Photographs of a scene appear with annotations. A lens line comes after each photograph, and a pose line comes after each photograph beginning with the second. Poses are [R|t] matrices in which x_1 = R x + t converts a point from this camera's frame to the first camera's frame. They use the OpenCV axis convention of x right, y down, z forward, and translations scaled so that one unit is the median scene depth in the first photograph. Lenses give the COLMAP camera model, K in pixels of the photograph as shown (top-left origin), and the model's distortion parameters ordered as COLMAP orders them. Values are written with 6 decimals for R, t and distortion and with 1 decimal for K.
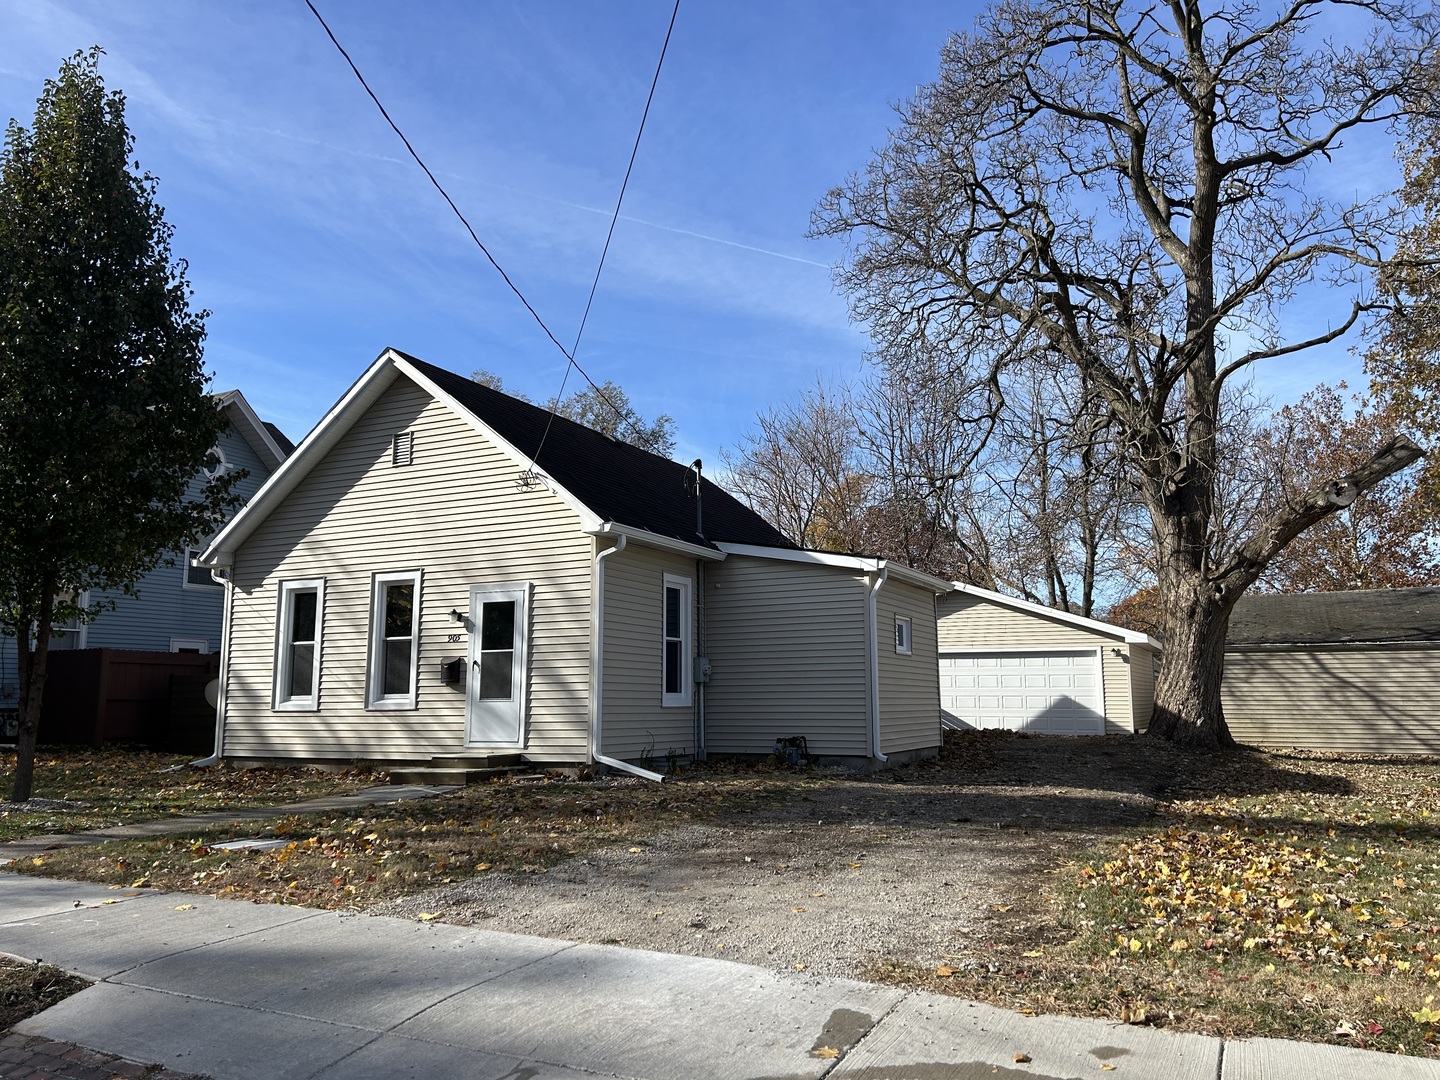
lens RADIAL K [[1068.3, 0, 722.3], [0, 1068.3, 547.0], [0, 0, 1]] dist [0.065578, -0.072964]
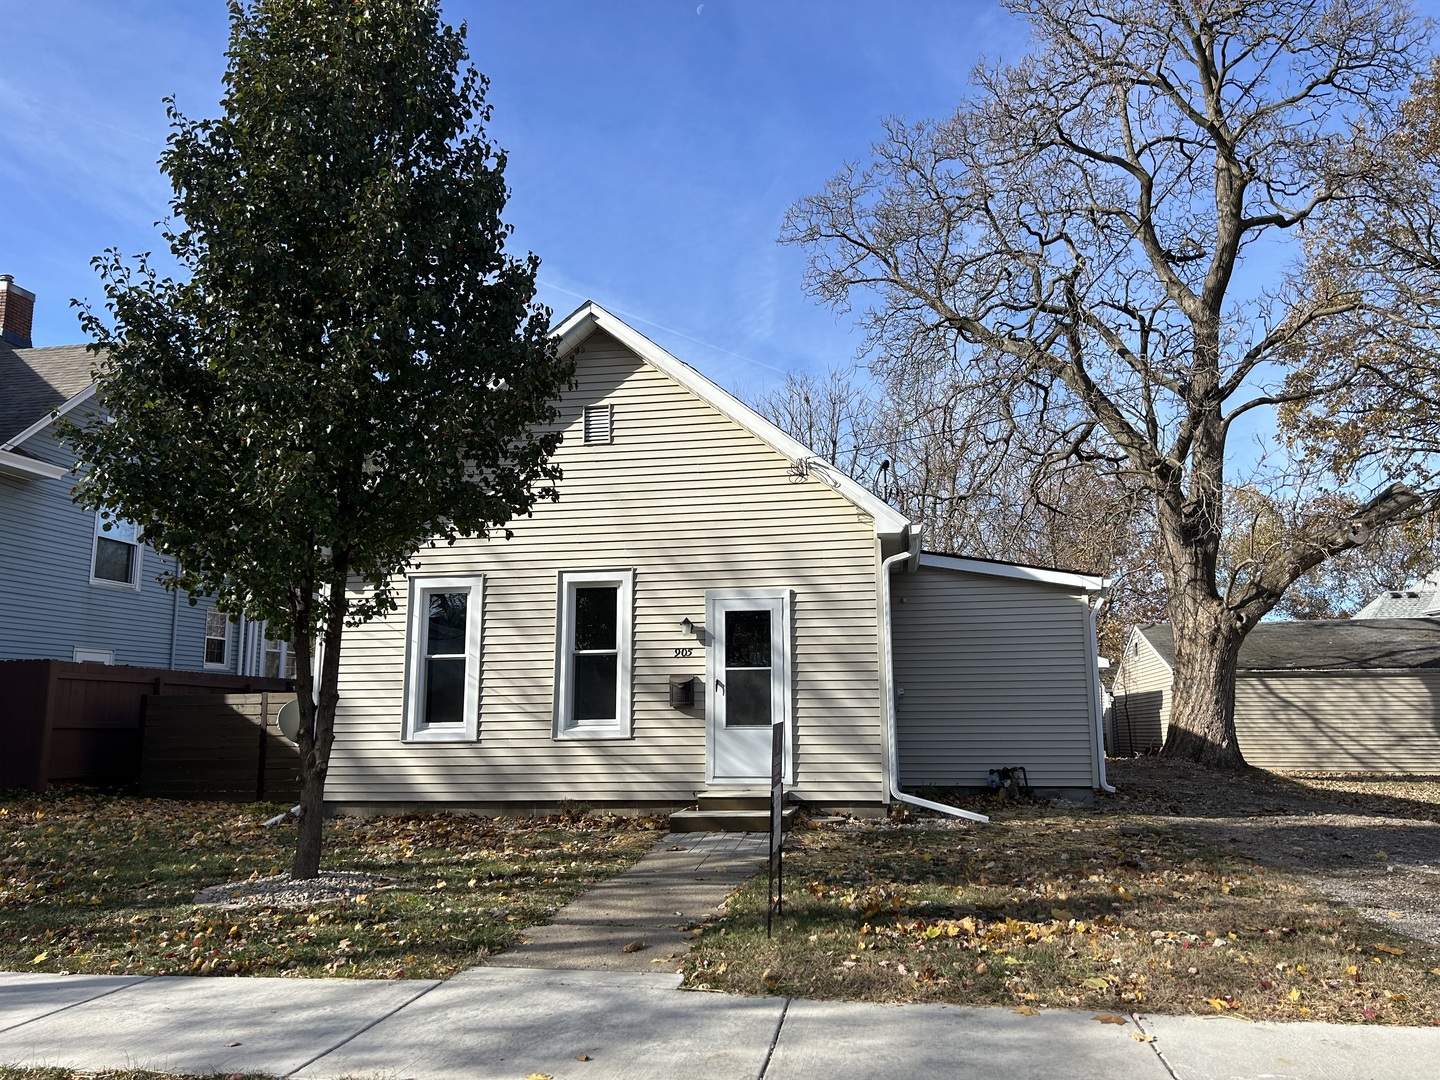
lens RADIAL K [[1068.3, 0, 730.7], [0, 1068.3, 540.0], [0, 0, 1]] dist [0.065578, -0.072964]
pose [[0.955886, 0.045760, 0.290150, -0.429004], [-0.038471, 0.998786, -0.030778, 0.019623], [-0.291207, 0.018258, 0.956486, 0.176566]]
